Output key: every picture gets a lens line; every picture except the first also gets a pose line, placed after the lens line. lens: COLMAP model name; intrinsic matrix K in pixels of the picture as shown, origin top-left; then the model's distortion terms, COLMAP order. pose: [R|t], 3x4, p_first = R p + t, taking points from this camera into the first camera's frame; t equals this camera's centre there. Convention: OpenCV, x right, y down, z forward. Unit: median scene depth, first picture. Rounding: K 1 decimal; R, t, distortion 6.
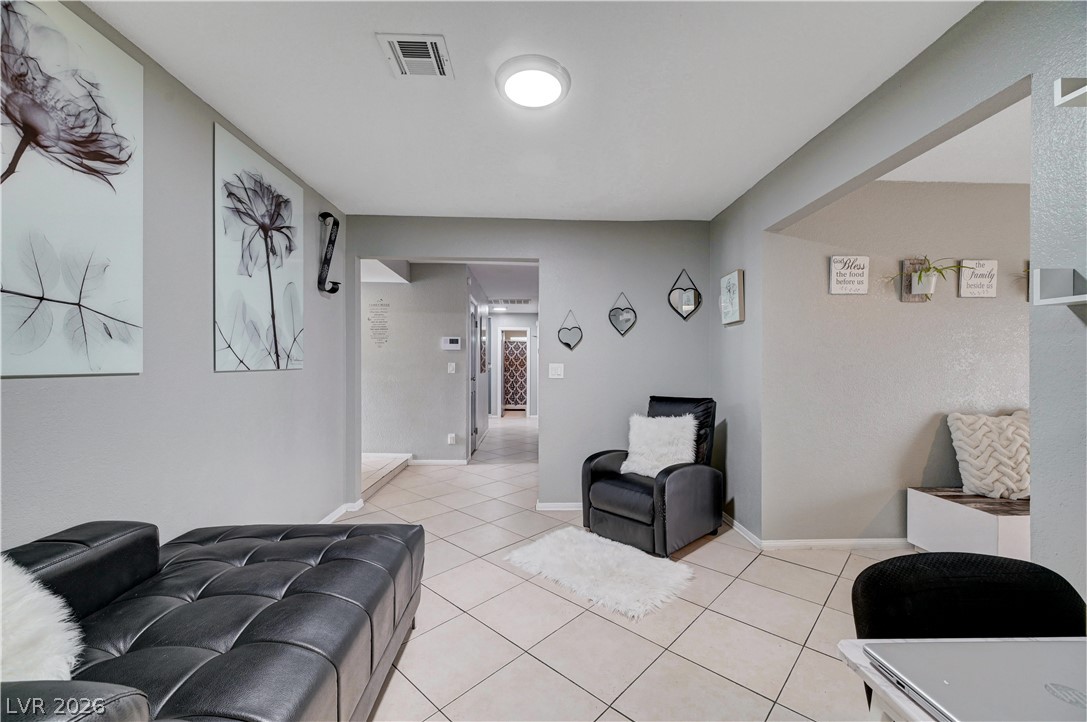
lens RADIAL K [[427.4, 0, 543.5], [0, 427.4, 361.0], [0, 0, 1]] dist [0.000691, 0.000125]
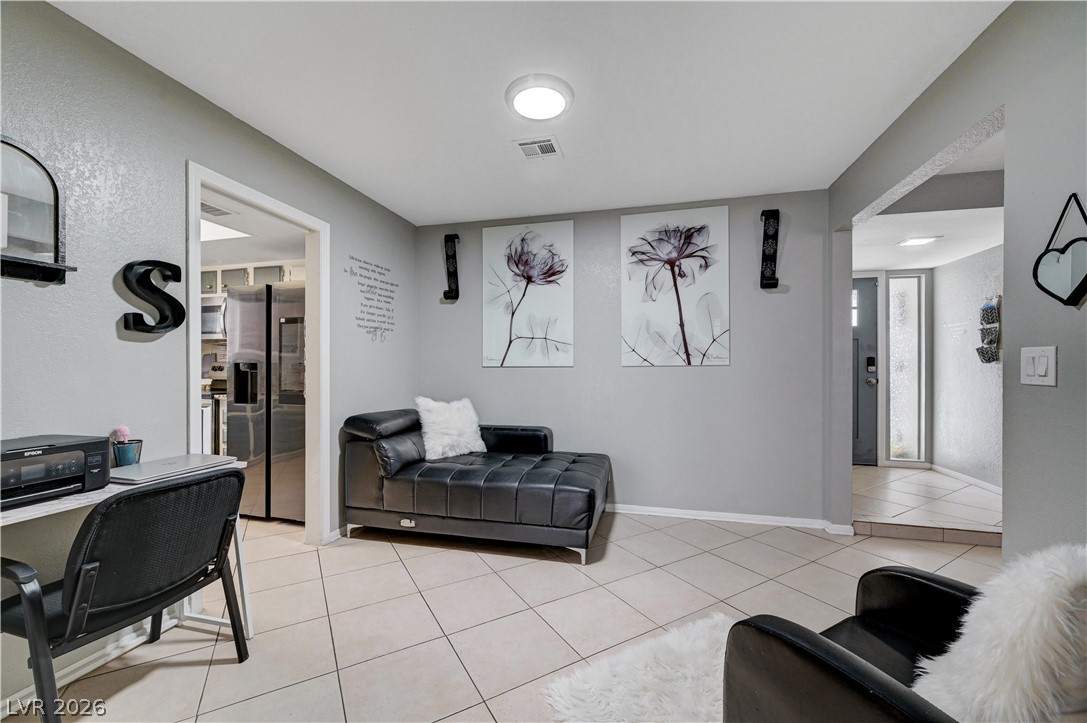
lens RADIAL K [[432.5, 0, 543.6], [0, 432.5, 366.5], [0, 0, 1]] dist [-0.002231, -0.000646]
pose [[-0.280515, -0.007034, -0.959824, 0.738372], [0.008116, 0.999920, -0.009700, 0.031721], [0.959815, -0.010511, -0.280435, 0.943076]]
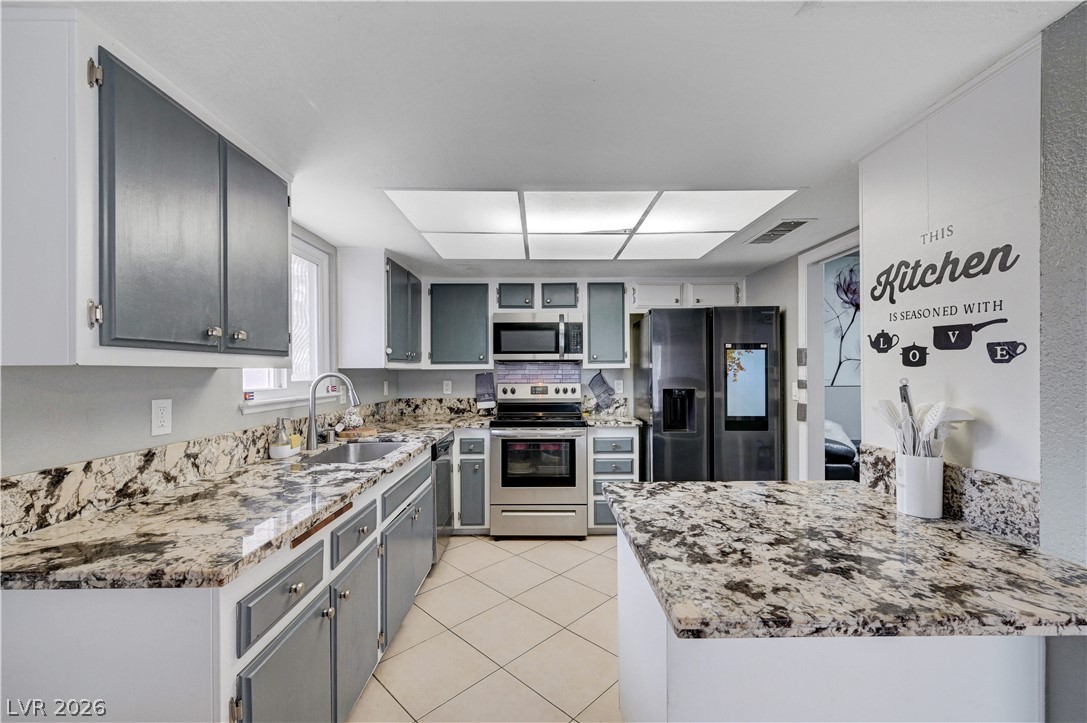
lens RADIAL K [[442.0, 0, 543.2], [0, 442.0, 369.1], [0, 0, 1]] dist [0.001030, 0.000084]
pose [[-0.026867, -0.002306, -0.999636, 1.027935], [0.016418, 0.999861, -0.002748, -0.055993], [0.999504, -0.016486, -0.026825, -0.595555]]
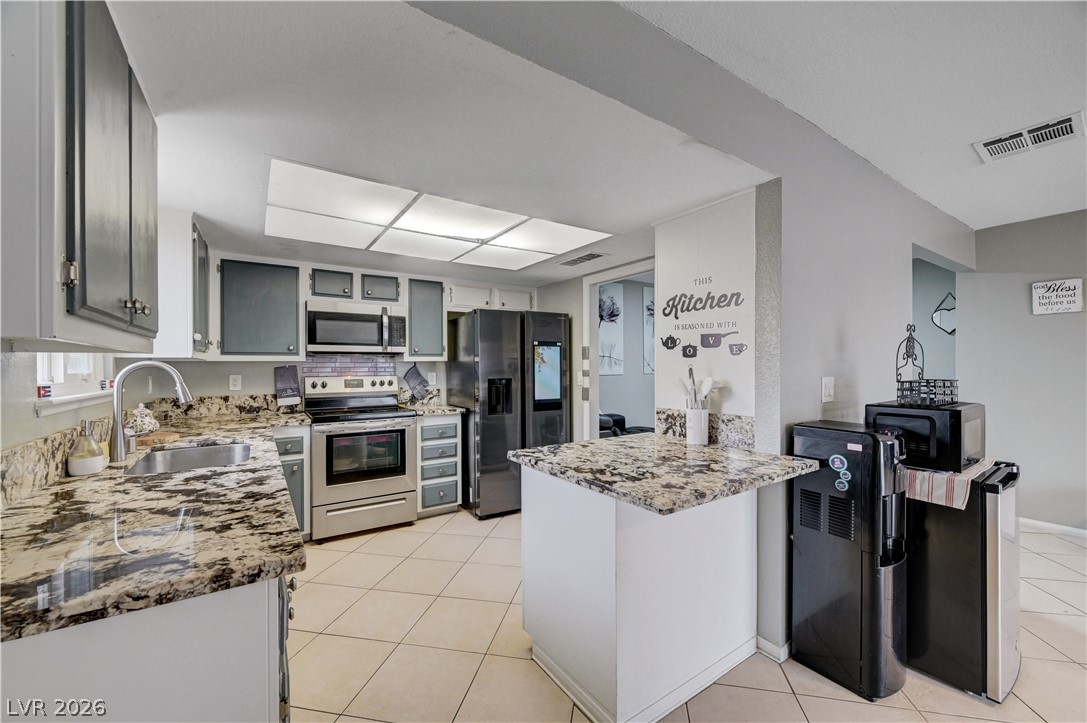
lens RADIAL K [[432.5, 0, 543.6], [0, 432.5, 366.5], [0, 0, 1]] dist [-0.002231, -0.000646]
pose [[0.530048, -0.001042, -0.847967, 1.066933], [0.014841, 0.999857, 0.008048, -0.046242], [0.847838, -0.016850, 0.529988, -0.886317]]
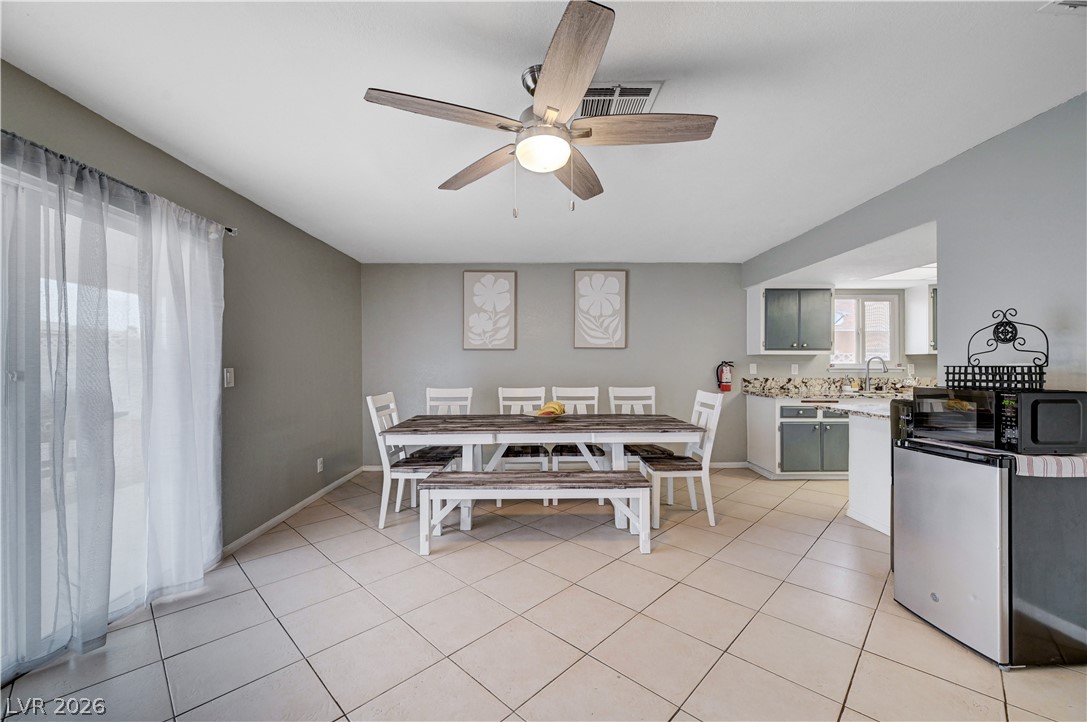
lens RADIAL K [[432.5, 0, 543.6], [0, 432.5, 366.0], [0, 0, 1]] dist [-0.002231, -0.000646]
pose [[-0.999872, 0.001054, 0.015934, 1.580647], [0.001017, 0.999997, -0.002383, -0.012586], [-0.015937, -0.002366, -0.999870, 0.905727]]
